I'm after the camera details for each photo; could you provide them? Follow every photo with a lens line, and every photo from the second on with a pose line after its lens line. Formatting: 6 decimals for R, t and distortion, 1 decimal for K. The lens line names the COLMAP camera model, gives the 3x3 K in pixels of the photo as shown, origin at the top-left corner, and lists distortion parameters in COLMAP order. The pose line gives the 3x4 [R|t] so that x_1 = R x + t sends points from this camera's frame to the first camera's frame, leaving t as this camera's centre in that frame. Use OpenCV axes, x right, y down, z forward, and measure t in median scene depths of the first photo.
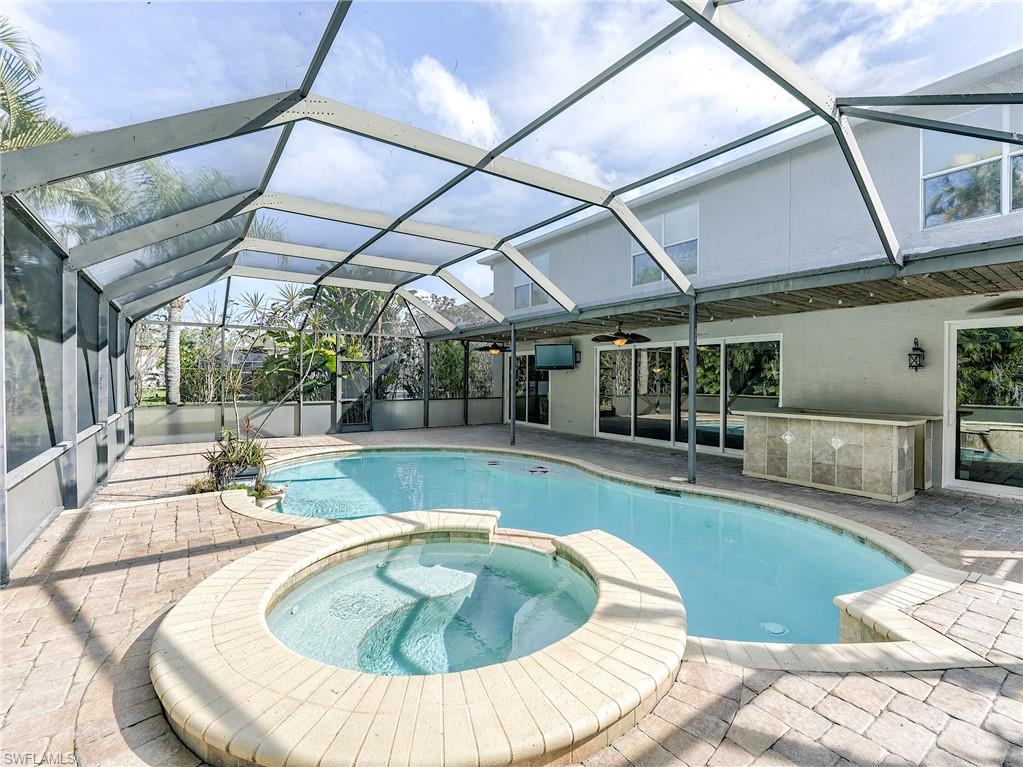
lens RADIAL K [[463.3, 0, 511.9], [0, 463.3, 380.0], [0, 0, 1]] dist [0.000694, -0.006314]
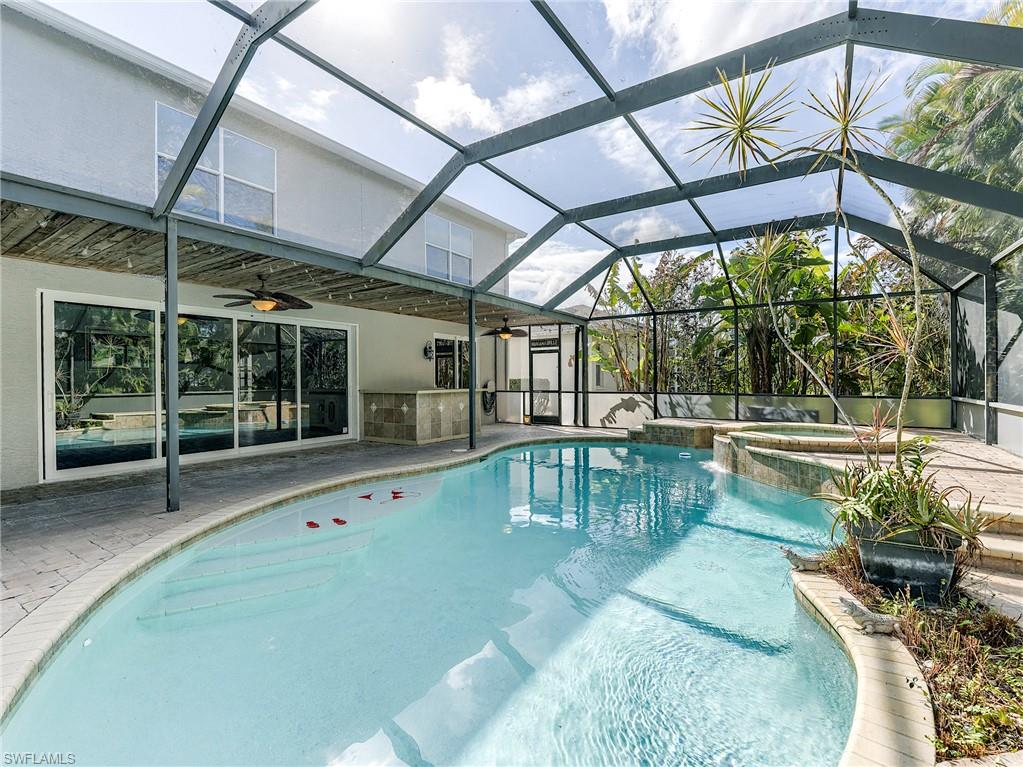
lens RADIAL K [[463.3, 0, 512.8], [0, 463.3, 381.7], [0, 0, 1]] dist [0.000694, -0.006314]
pose [[-0.348851, -0.009057, 0.937135, -0.704972], [0.008425, 0.999883, 0.012800, 0.032739], [-0.937140, 0.012360, -0.348733, 1.219759]]
